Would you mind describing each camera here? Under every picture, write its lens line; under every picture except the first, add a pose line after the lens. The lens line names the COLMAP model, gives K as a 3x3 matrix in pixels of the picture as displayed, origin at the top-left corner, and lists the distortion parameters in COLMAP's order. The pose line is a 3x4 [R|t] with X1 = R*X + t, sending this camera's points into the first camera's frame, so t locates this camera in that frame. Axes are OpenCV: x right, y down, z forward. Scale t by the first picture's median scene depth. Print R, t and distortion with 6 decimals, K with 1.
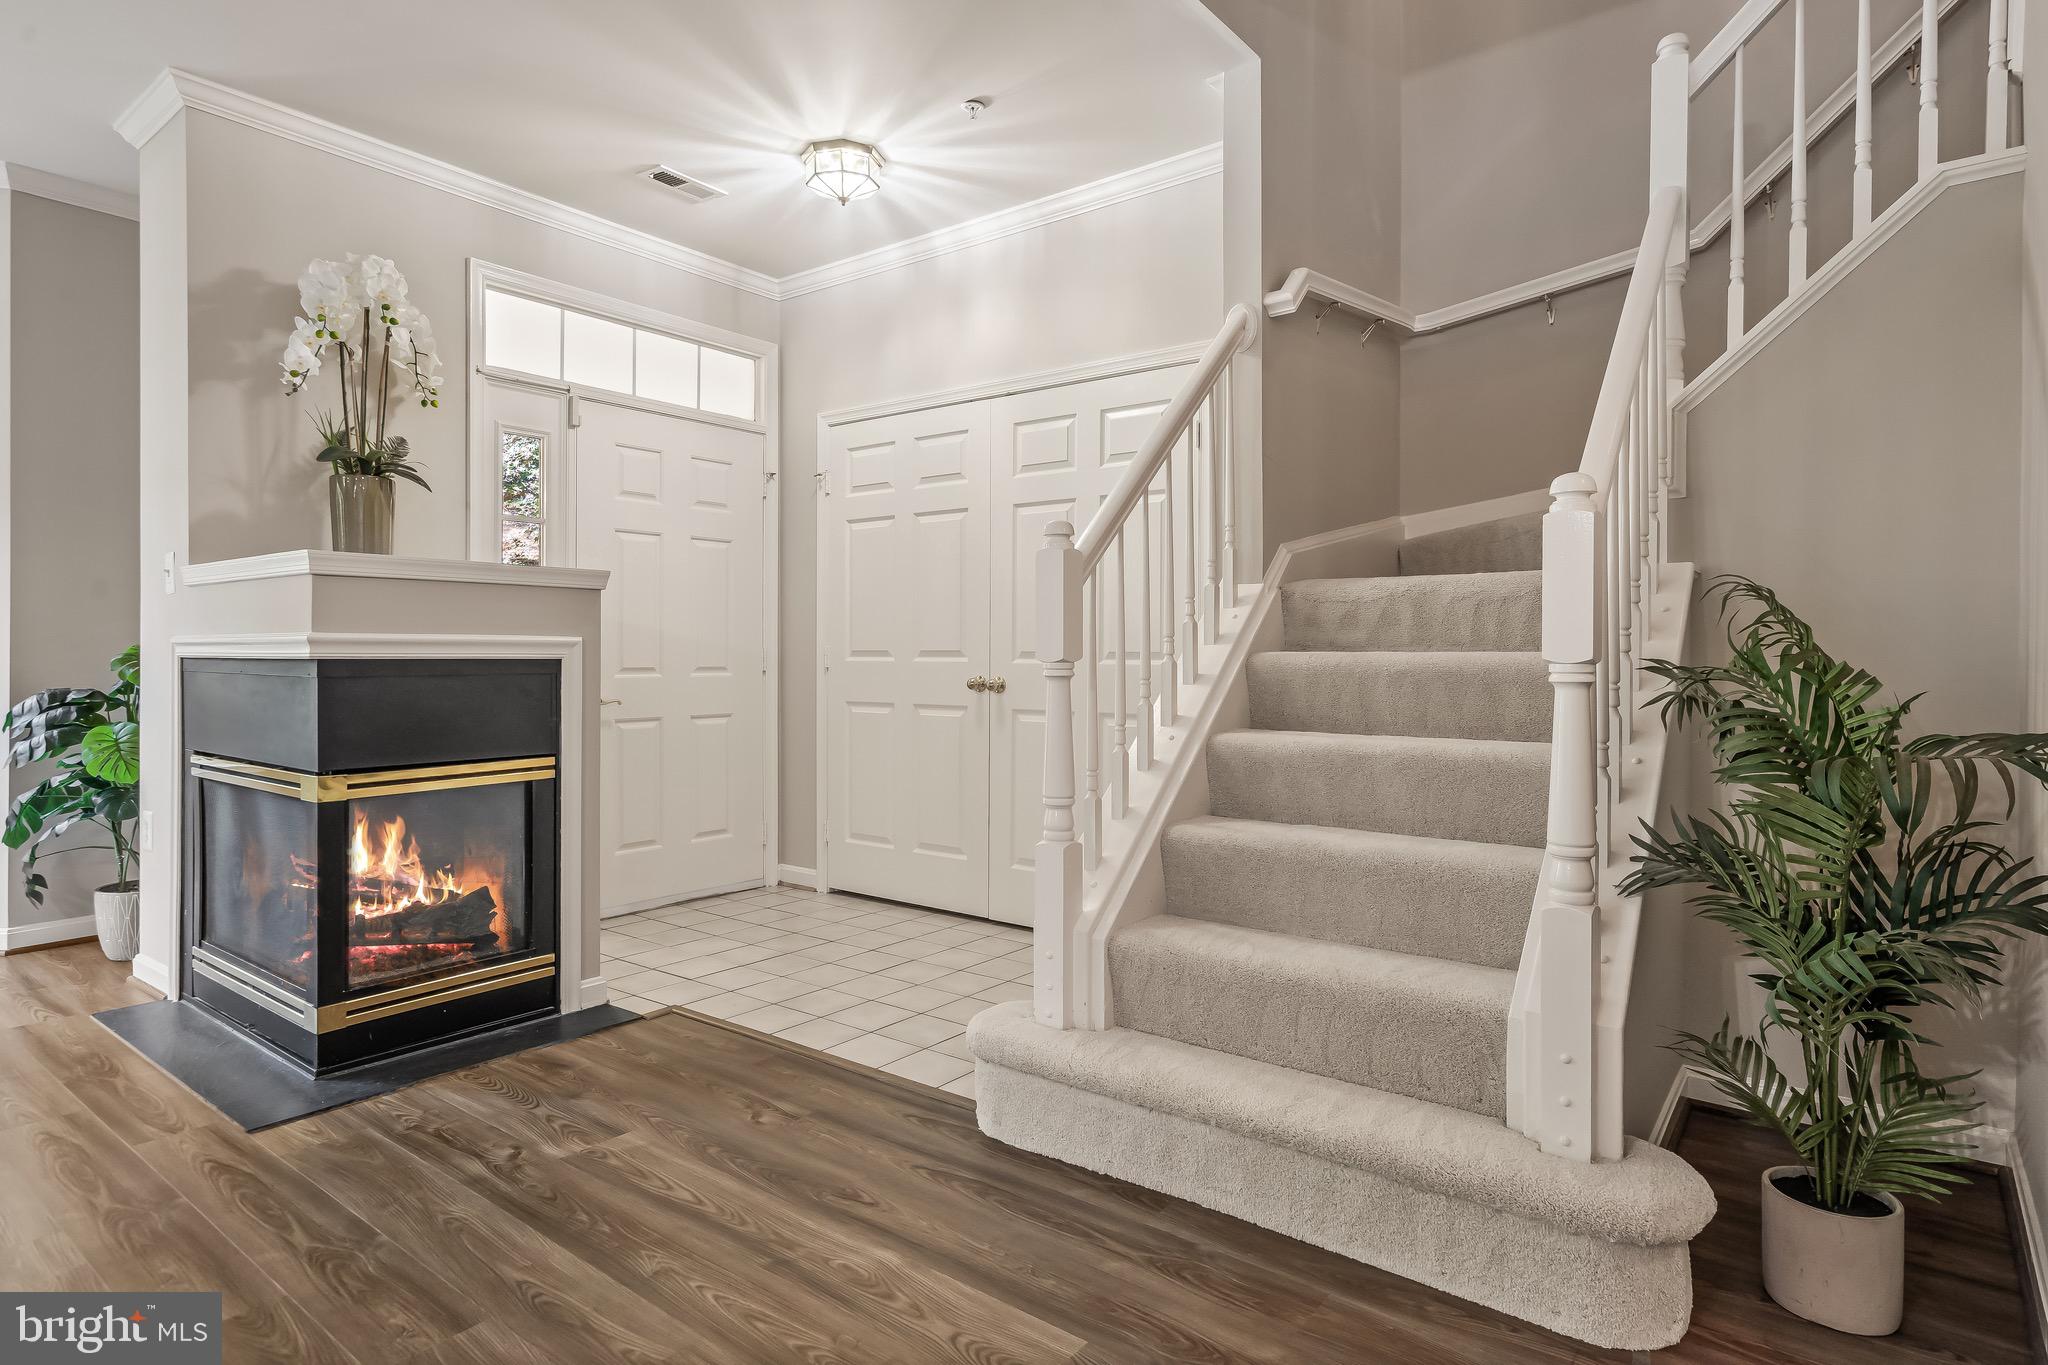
lens RADIAL K [[1097.4, 0, 1024.9], [0, 1097.4, 662.3], [0, 0, 1]] dist [0.005439, -0.000460]
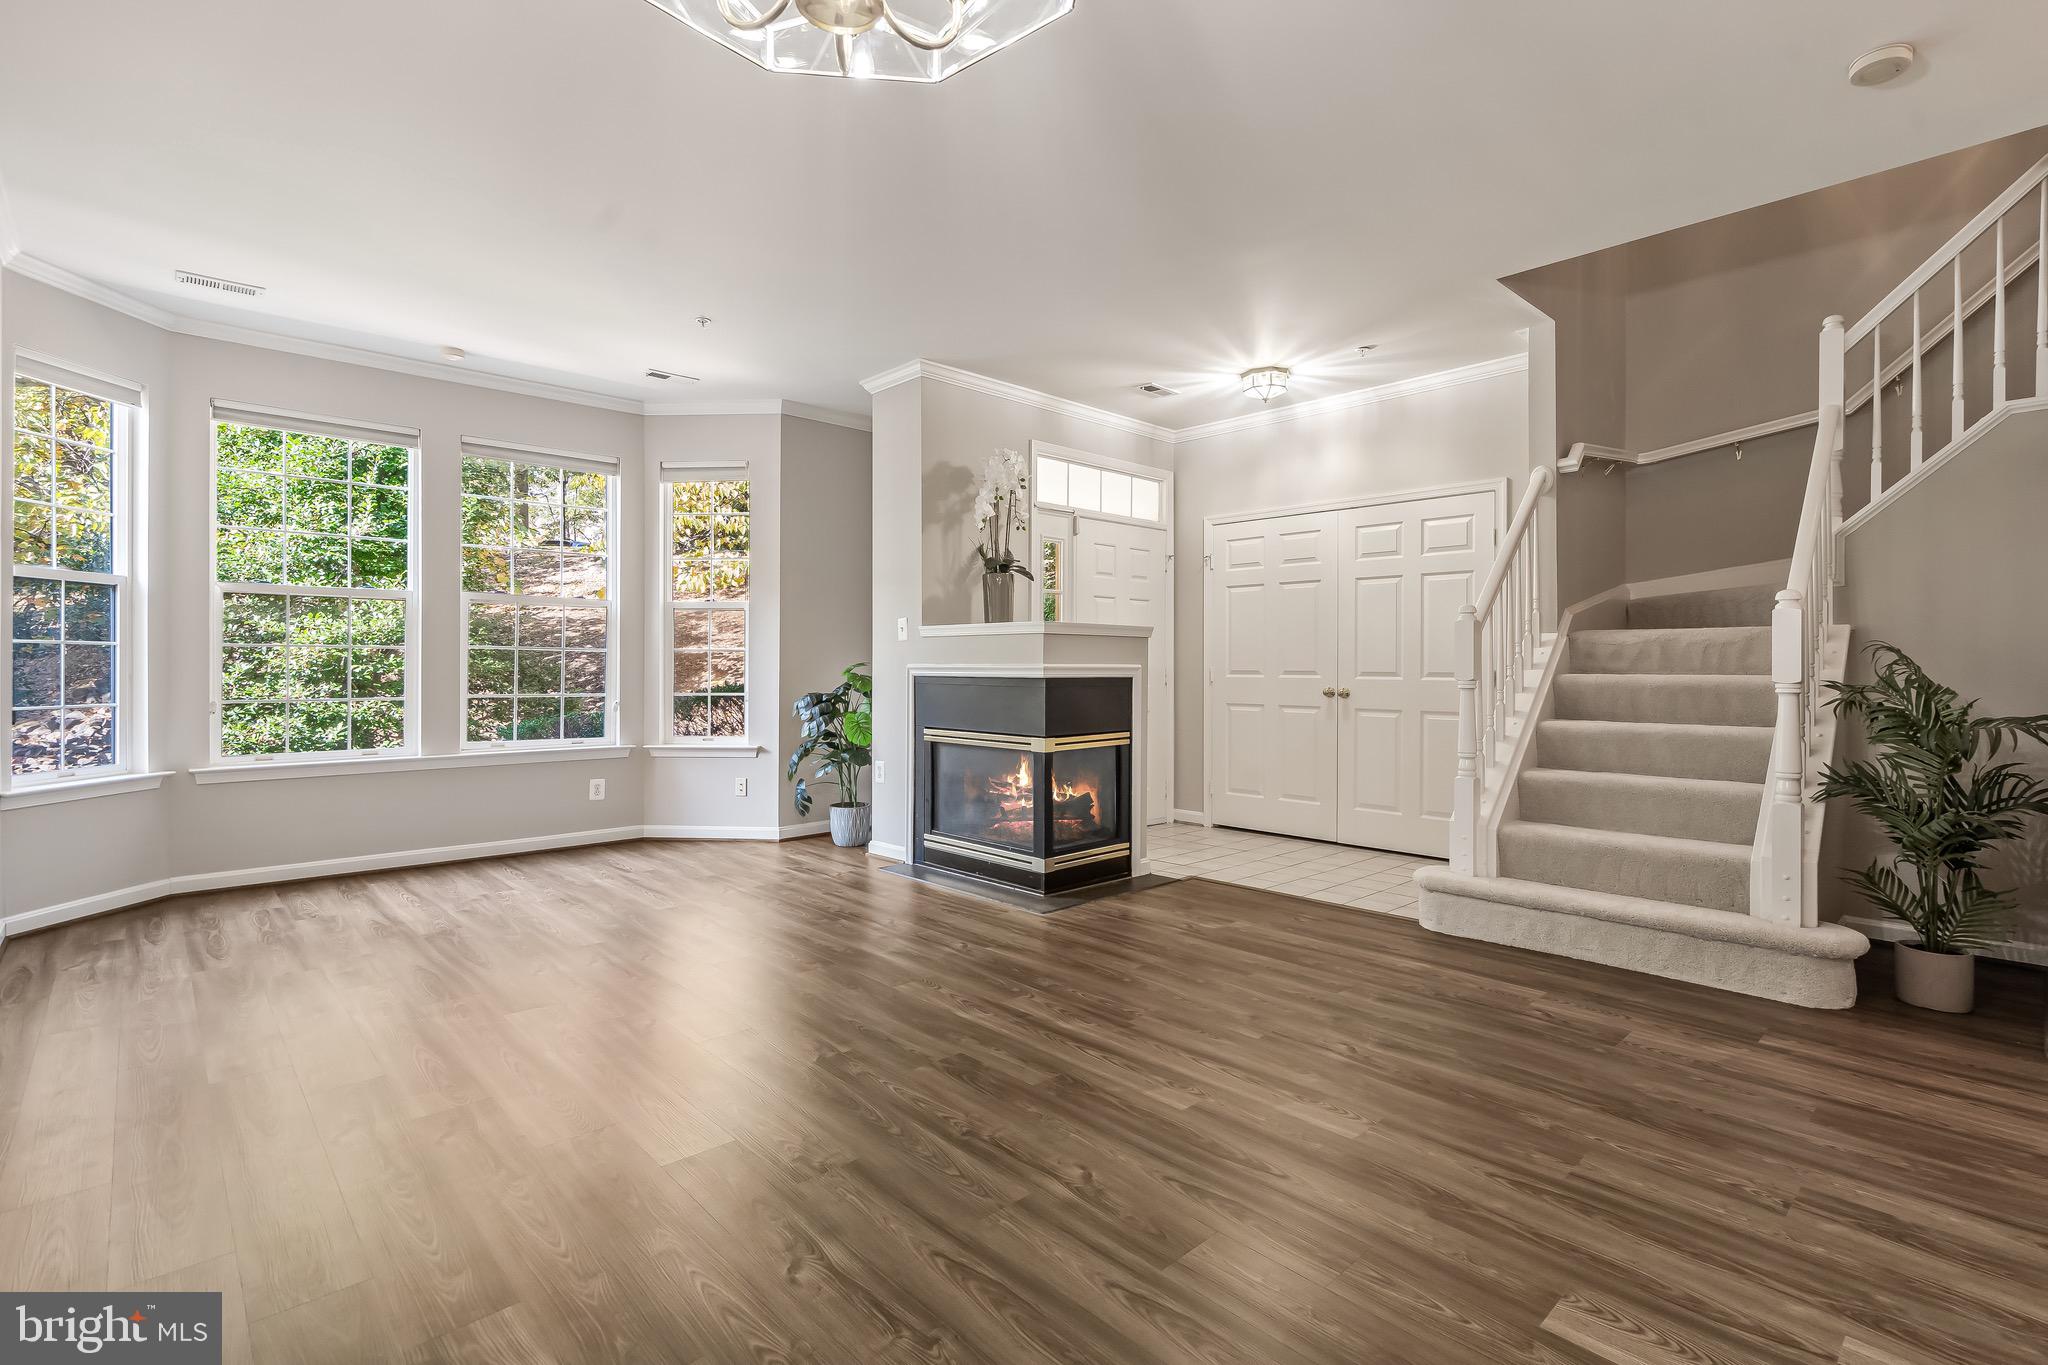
lens RADIAL K [[942.7, 0, 1015.7], [0, 942.7, 667.9], [0, 0, 1]] dist [-0.007139, 0.003531]
pose [[0.986773, 0.000039, -0.162105, -0.365670], [-0.000958, 0.999984, -0.005591, -0.009962], [0.162103, 0.005672, 0.986758, -0.548821]]
